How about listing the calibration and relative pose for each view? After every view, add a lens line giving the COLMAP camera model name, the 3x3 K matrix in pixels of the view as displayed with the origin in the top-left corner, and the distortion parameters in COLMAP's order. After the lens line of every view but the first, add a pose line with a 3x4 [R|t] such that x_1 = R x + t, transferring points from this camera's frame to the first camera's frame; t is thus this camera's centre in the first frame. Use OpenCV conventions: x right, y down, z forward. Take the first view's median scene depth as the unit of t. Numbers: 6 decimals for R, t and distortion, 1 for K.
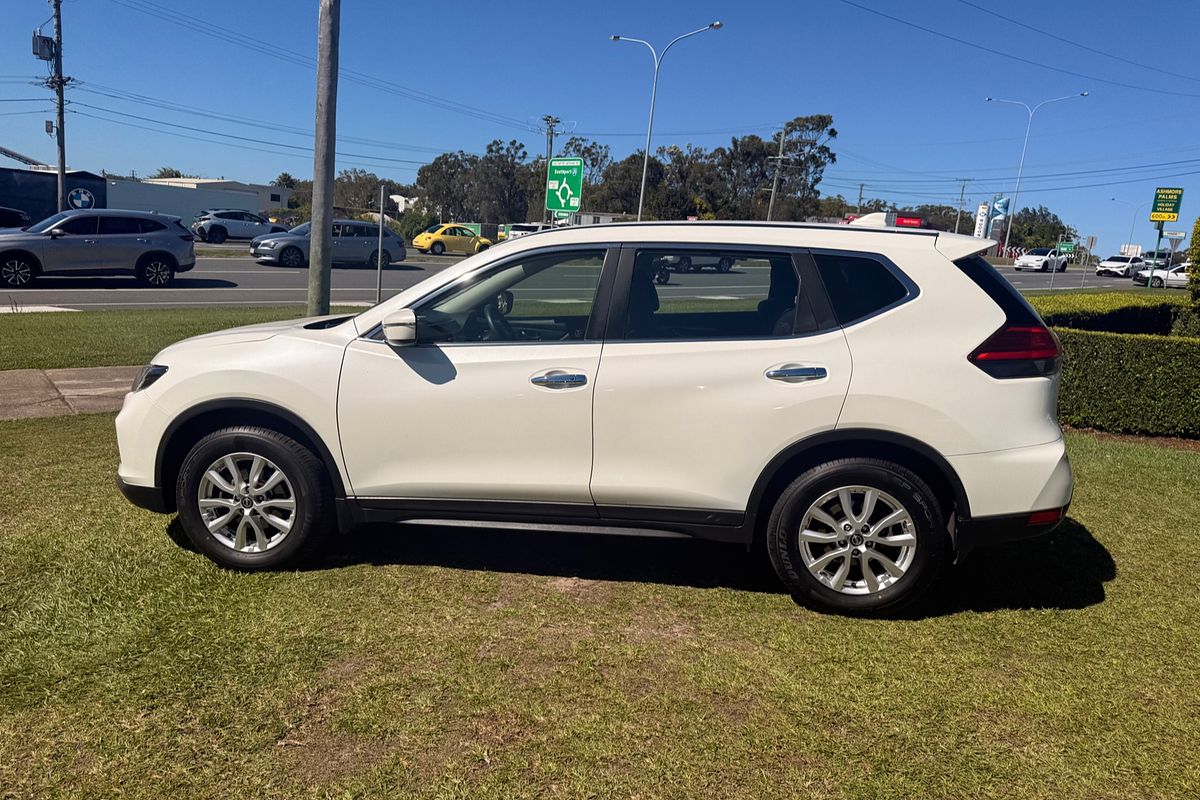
lens RADIAL K [[867.5, 0, 593.5], [0, 867.5, 401.2], [0, 0, 1]] dist [0.075907, -0.086584]
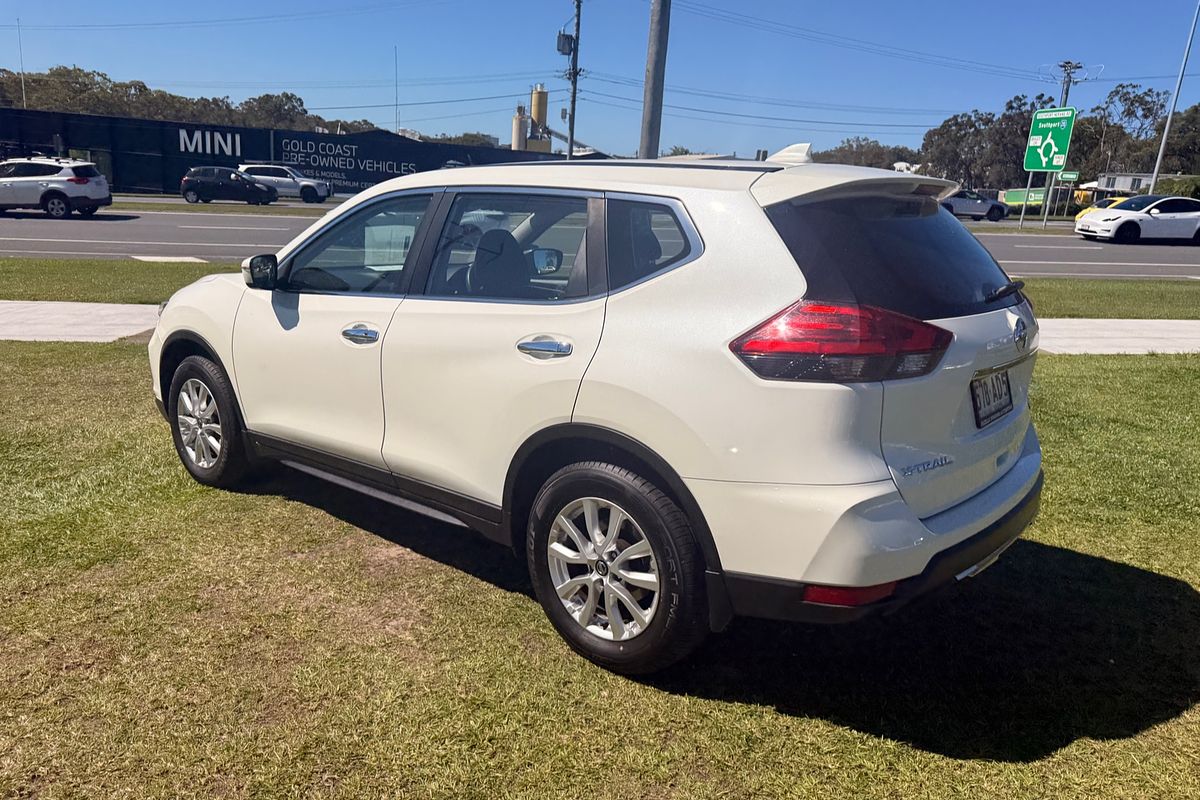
lens RADIAL K [[867.5, 0, 593.5], [0, 867.5, 401.2], [0, 0, 1]] dist [0.075907, -0.086584]
pose [[0.840278, 0.114555, -0.529916, 0.622189], [-0.098078, 0.993414, 0.059233, -0.030521], [0.533211, 0.002201, 0.845979, 0.309451]]
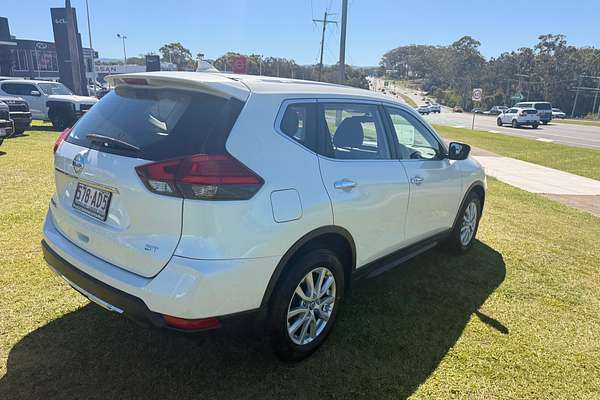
lens RADIAL K [[433.7, 0, 296.7], [0, 433.7, 200.6], [0, 0, 1]] dist [0.075907, -0.086584]
pose [[-0.543116, 0.130477, -0.829458, 0.853610], [-0.222881, 0.930013, 0.292234, -0.254941], [0.809537, 0.343587, -0.476023, 1.562453]]
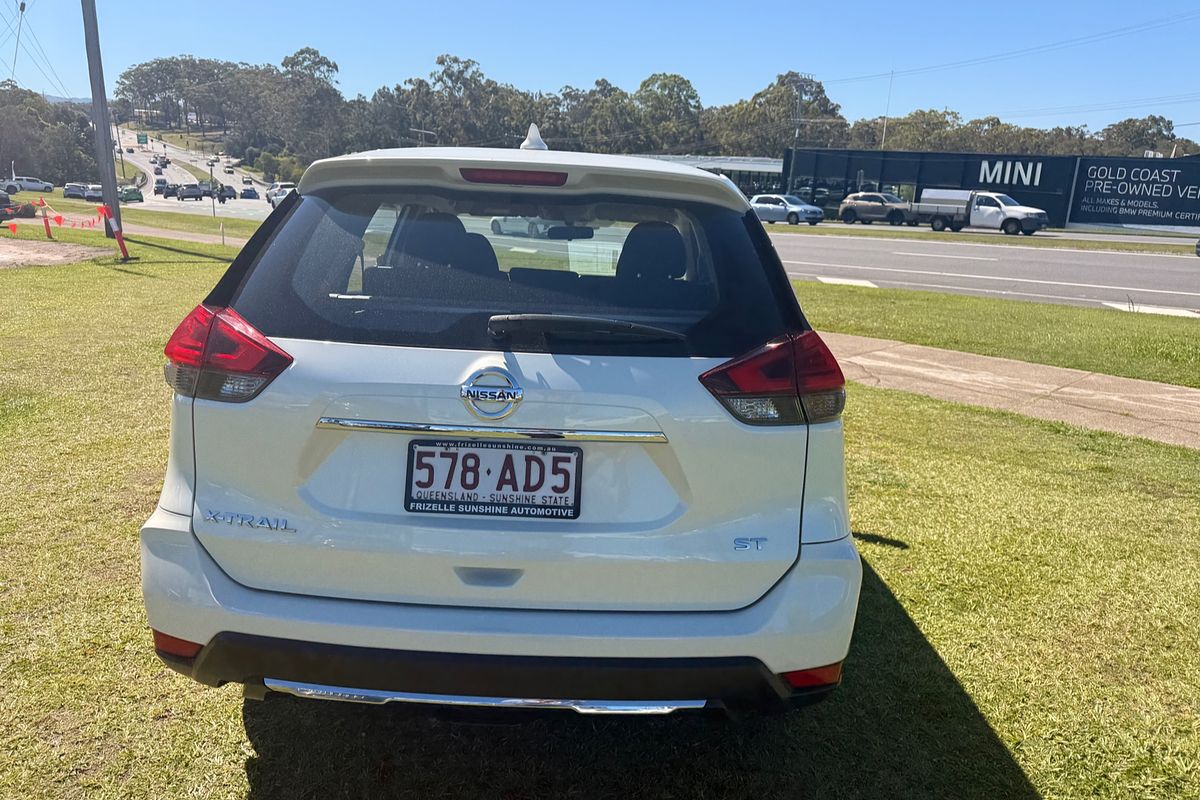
lens RADIAL K [[867.5, 0, 593.5], [0, 867.5, 401.2], [0, 0, 1]] dist [0.075907, -0.086584]
pose [[0.101825, 0.193975, -0.975708, 0.967271], [-0.211770, 0.962551, 0.169259, -0.154308], [0.972001, 0.189391, 0.139090, 1.044739]]
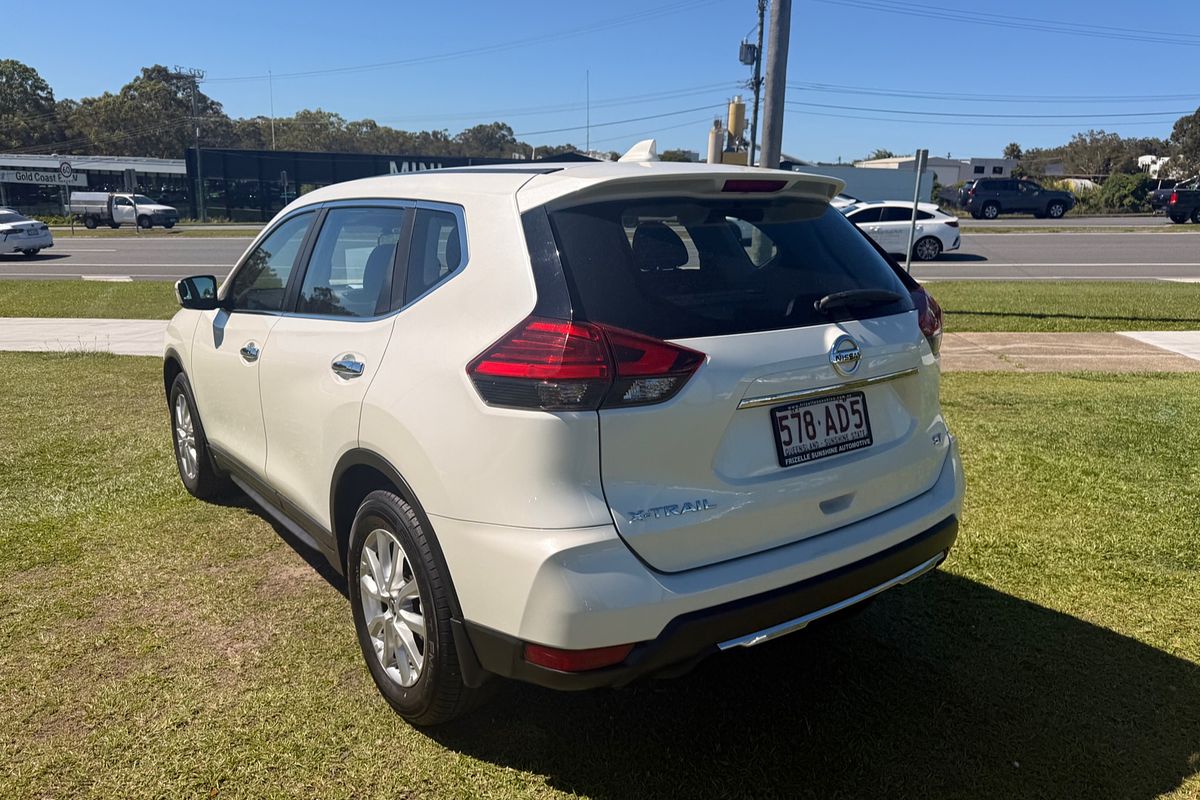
lens RADIAL K [[867.5, 0, 593.5], [0, 867.5, 401.2], [0, 0, 1]] dist [0.075907, -0.086584]
pose [[0.692949, 0.116177, -0.711565, 0.821864], [-0.098621, 0.992929, 0.066074, -0.065414], [0.714209, 0.024390, 0.699507, 0.552972]]
